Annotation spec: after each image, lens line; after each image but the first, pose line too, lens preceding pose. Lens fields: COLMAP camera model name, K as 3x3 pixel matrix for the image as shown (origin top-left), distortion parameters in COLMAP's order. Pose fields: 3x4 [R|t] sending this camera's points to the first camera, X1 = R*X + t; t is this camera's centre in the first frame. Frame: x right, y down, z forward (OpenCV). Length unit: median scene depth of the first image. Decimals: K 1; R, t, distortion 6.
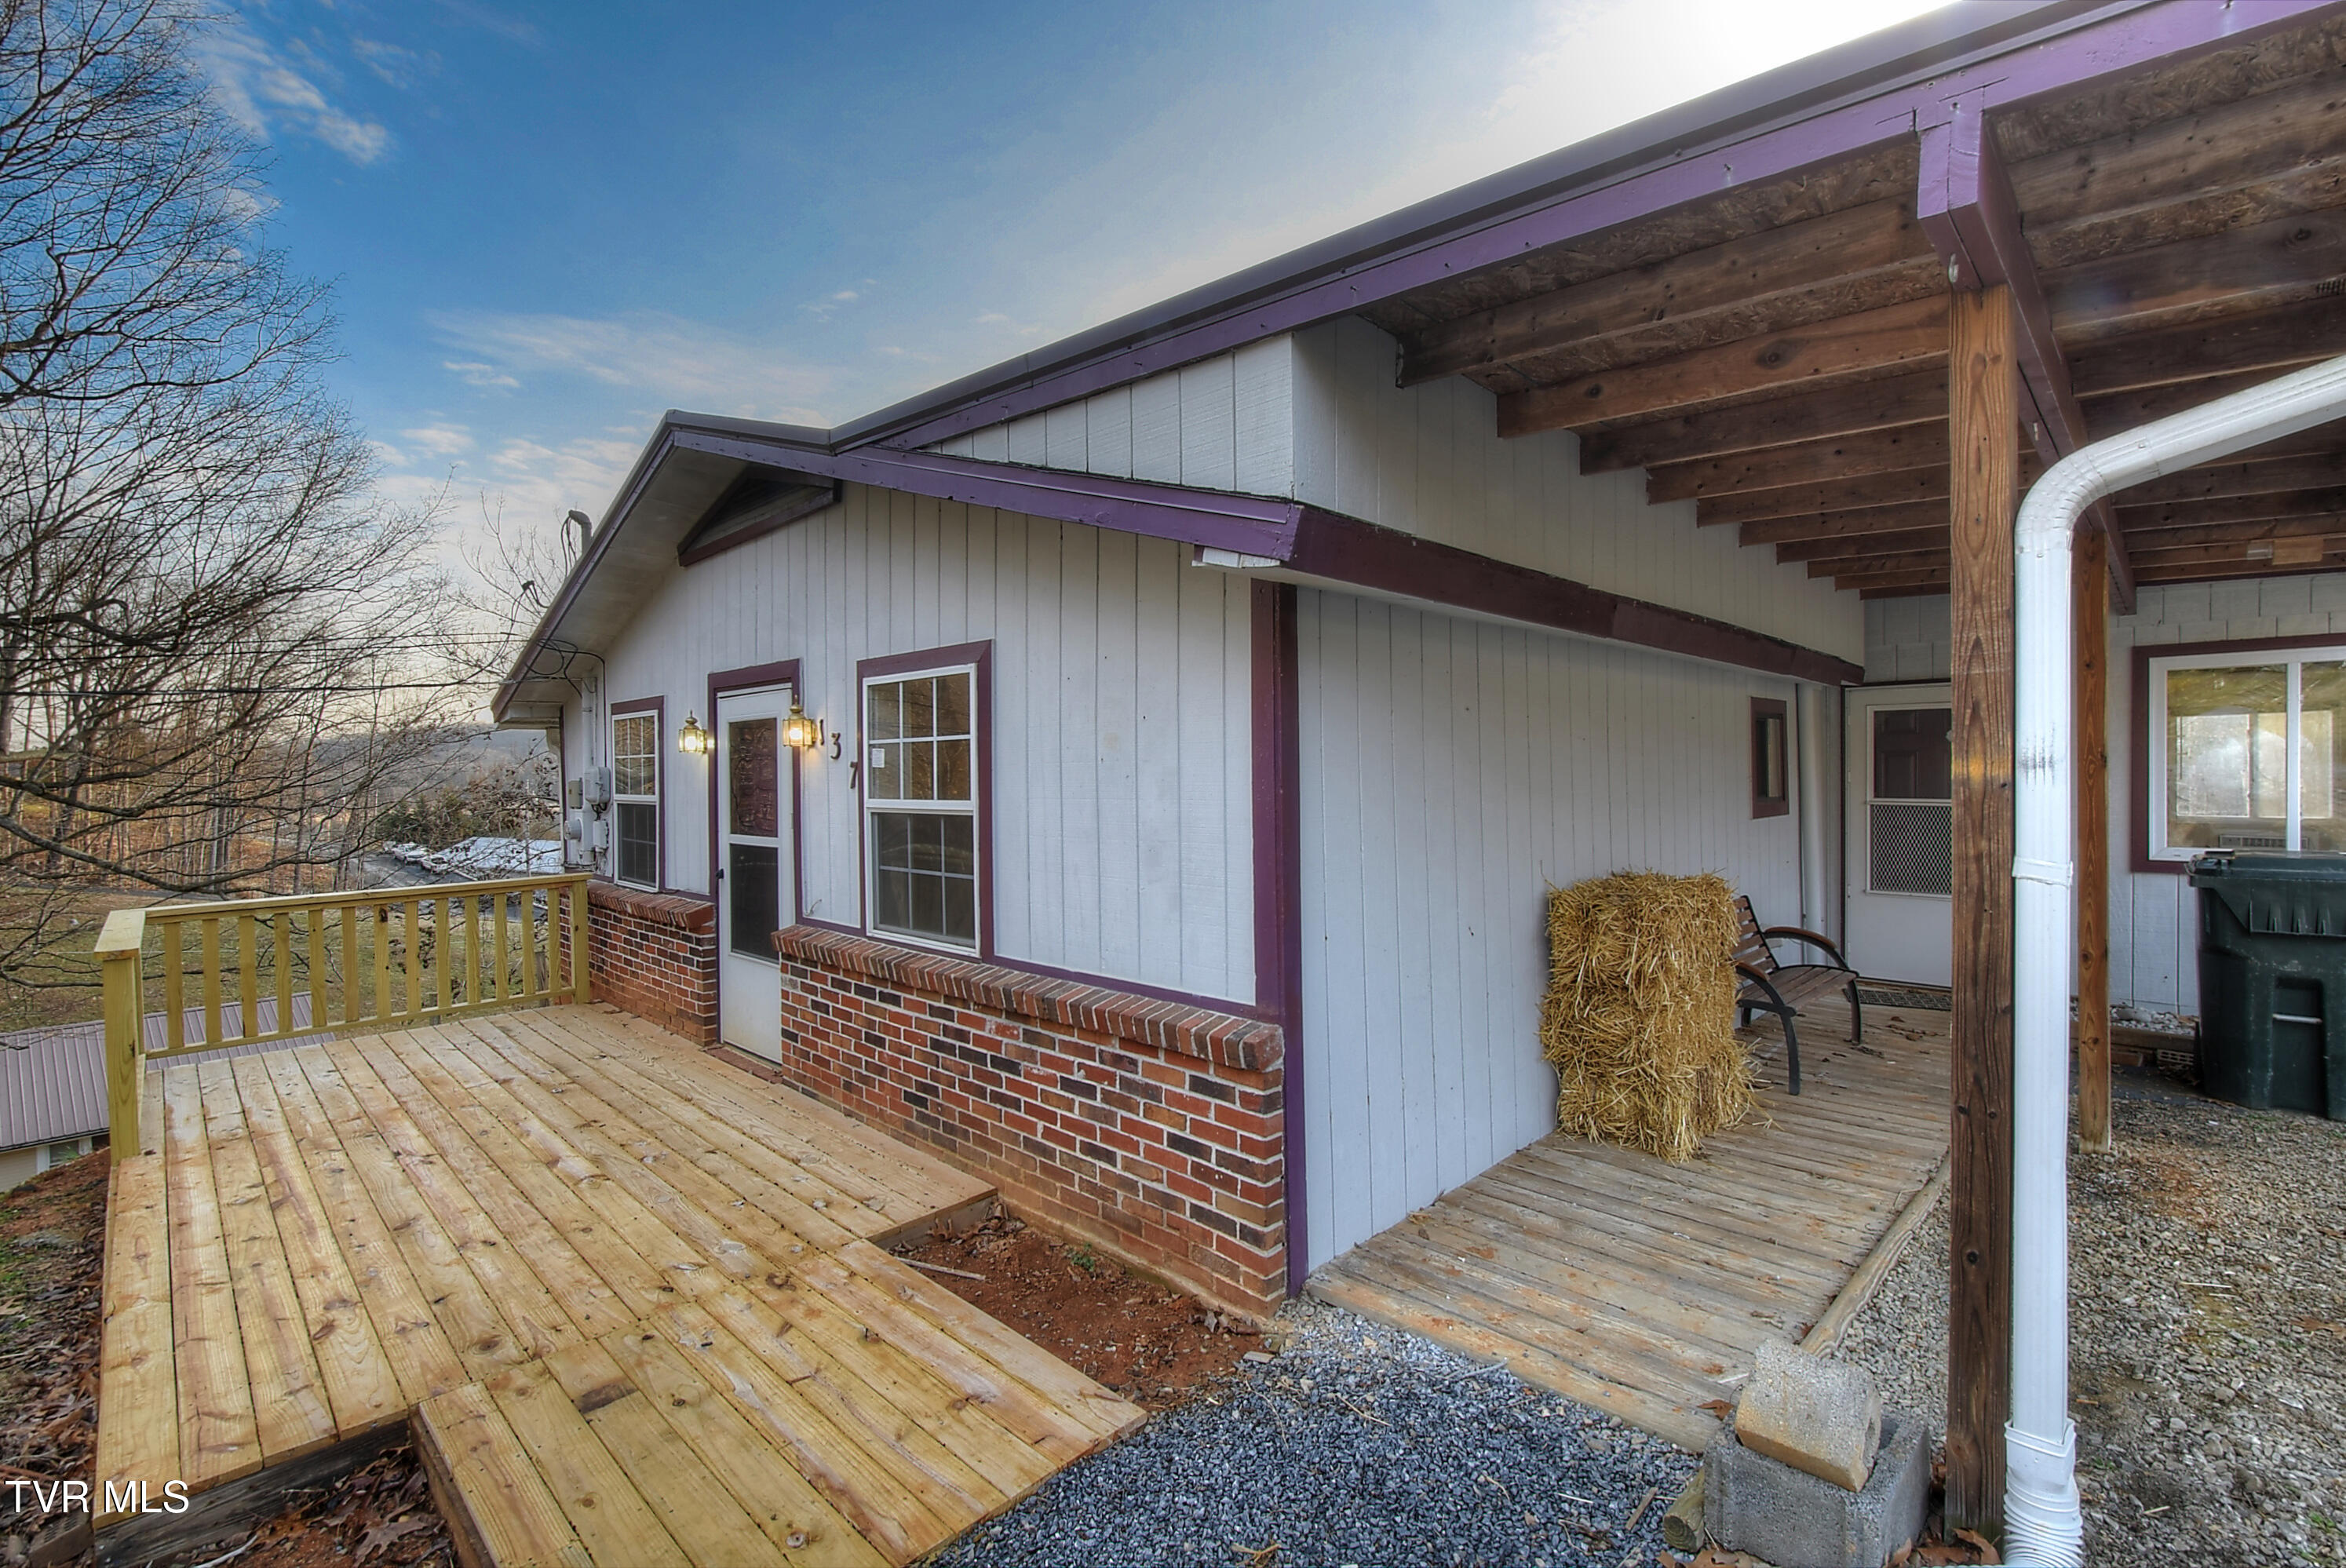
lens RADIAL K [[1051.0, 0, 1165.9], [0, 1051.0, 781.2], [0, 0, 1]] dist [-0.004805, -0.003597]
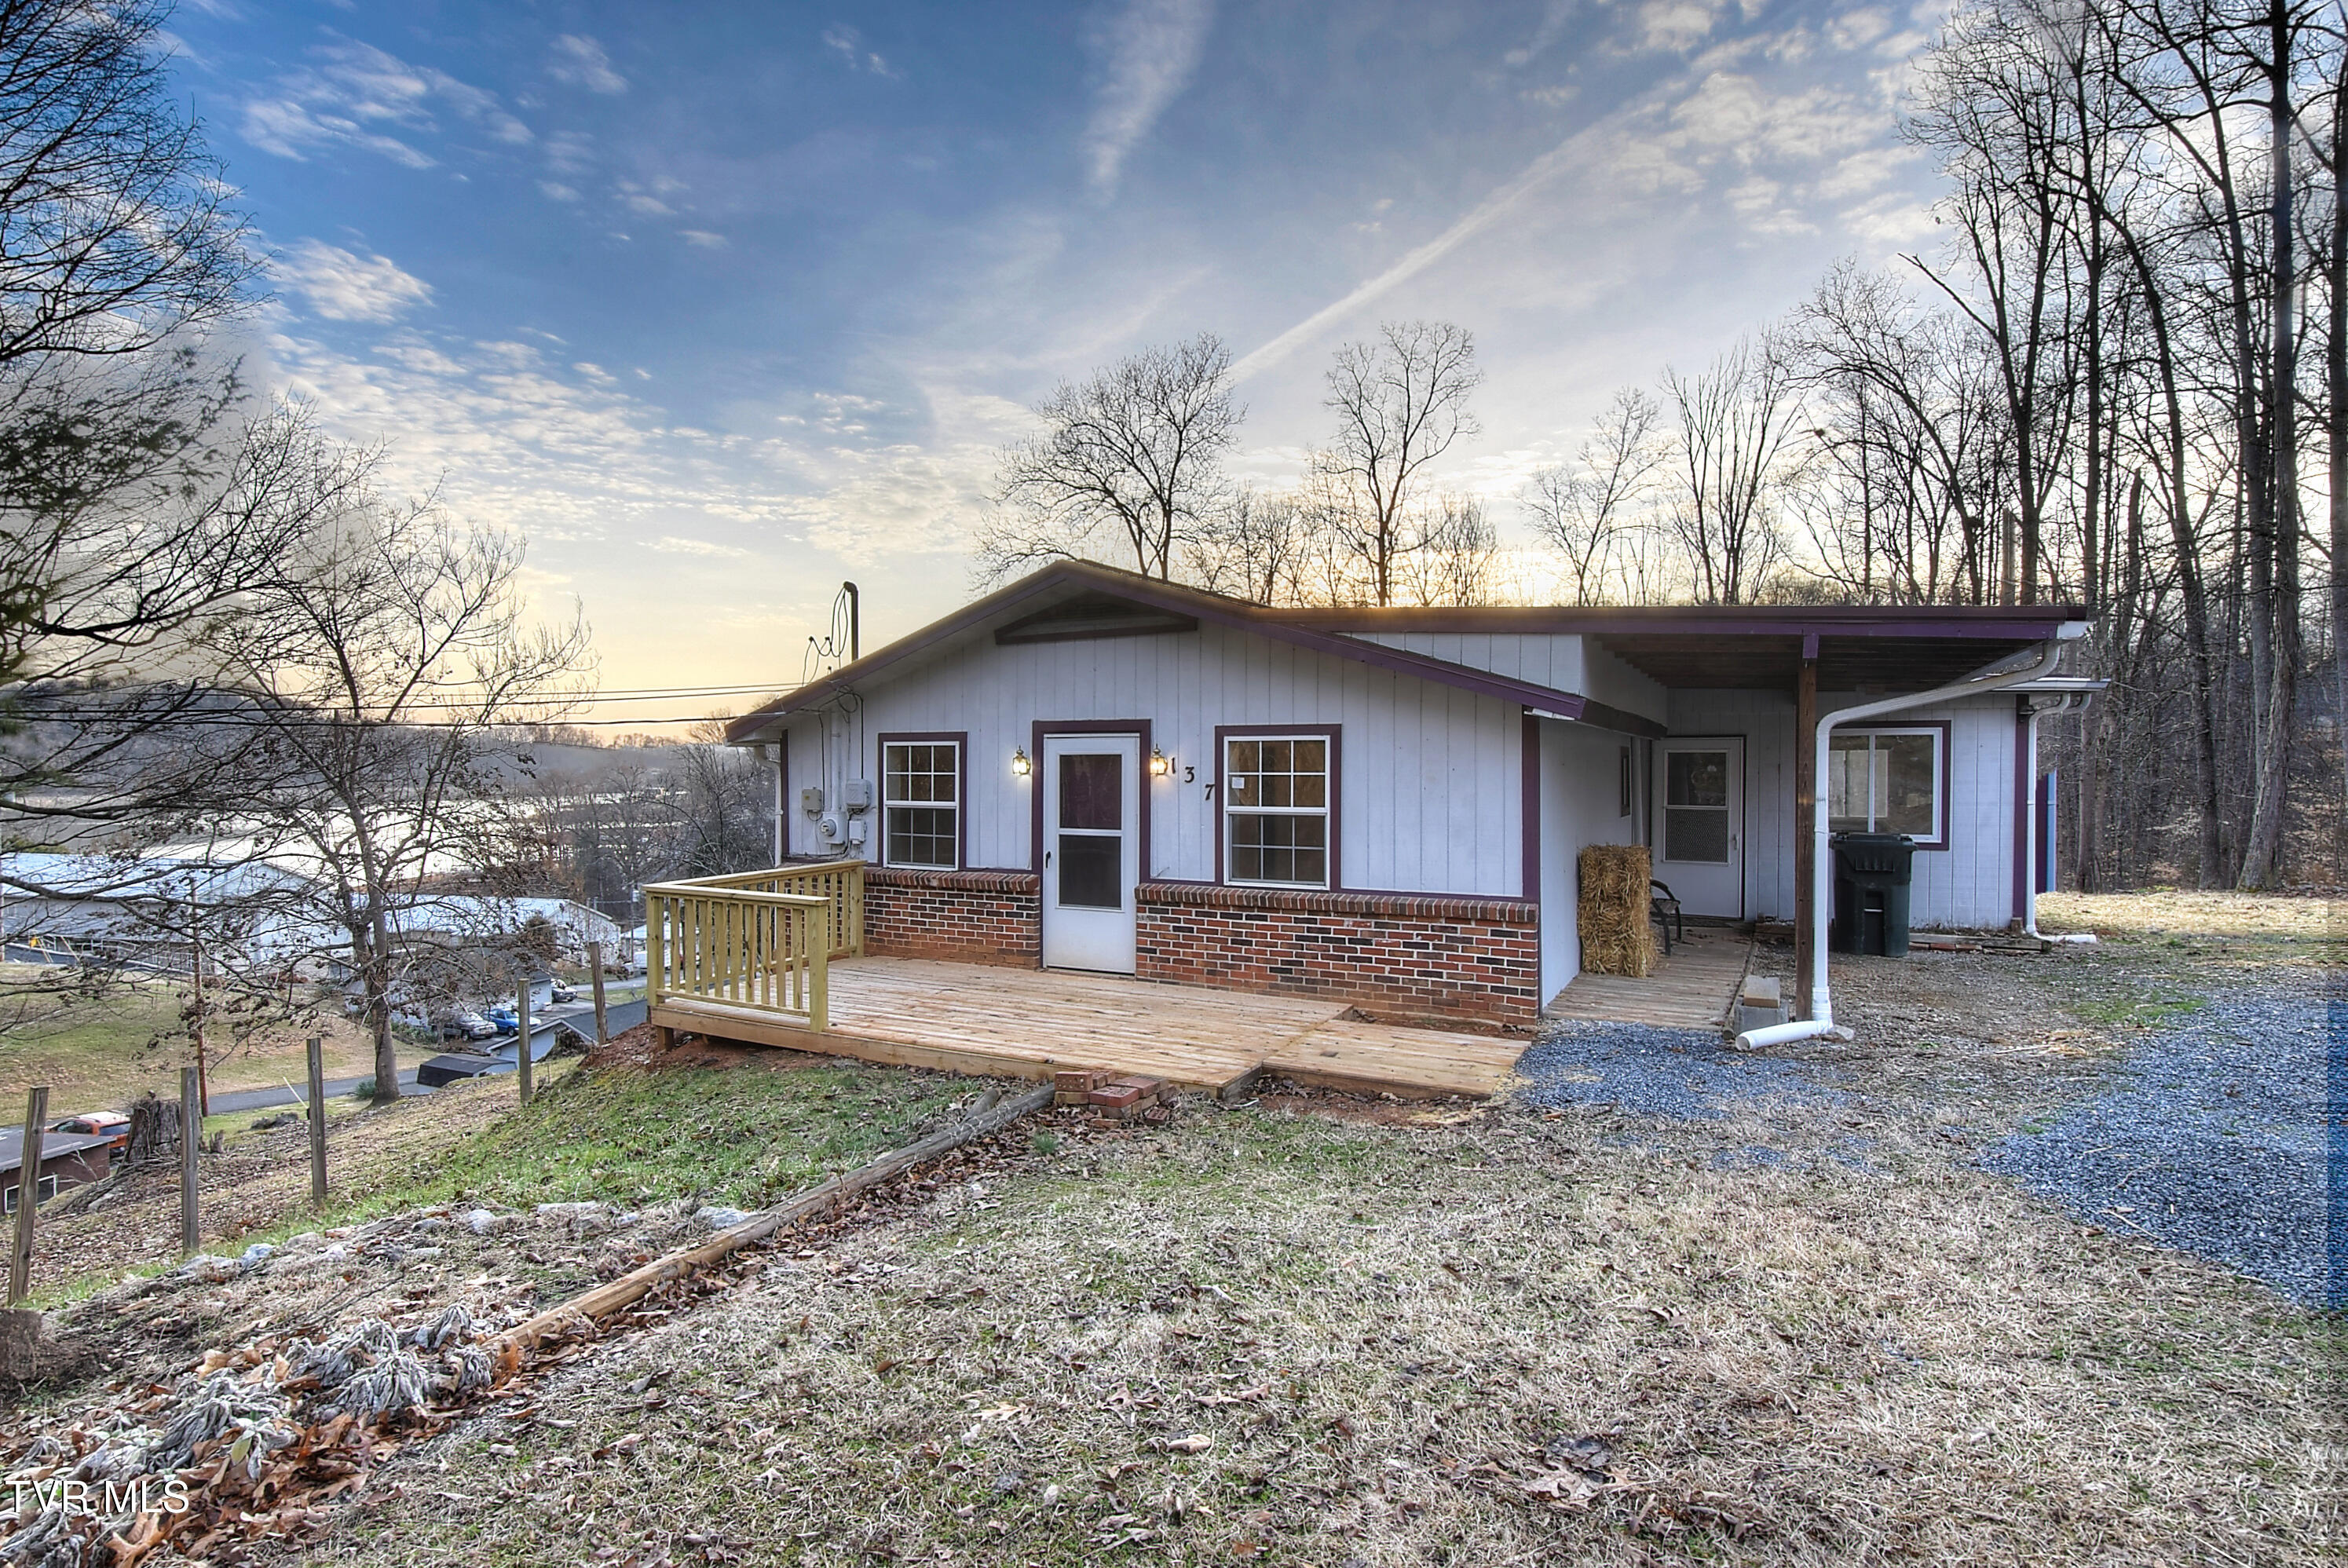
lens RADIAL K [[1187.0, 0, 1173.8], [0, 1187.0, 785.8], [0, 0, 1]] dist [0.006008, -0.000411]
pose [[0.954525, 0.007232, 0.298043, -1.010552], [-0.009529, 0.999935, 0.006252, -0.029952], [-0.297978, -0.008808, 0.954532, -0.900058]]
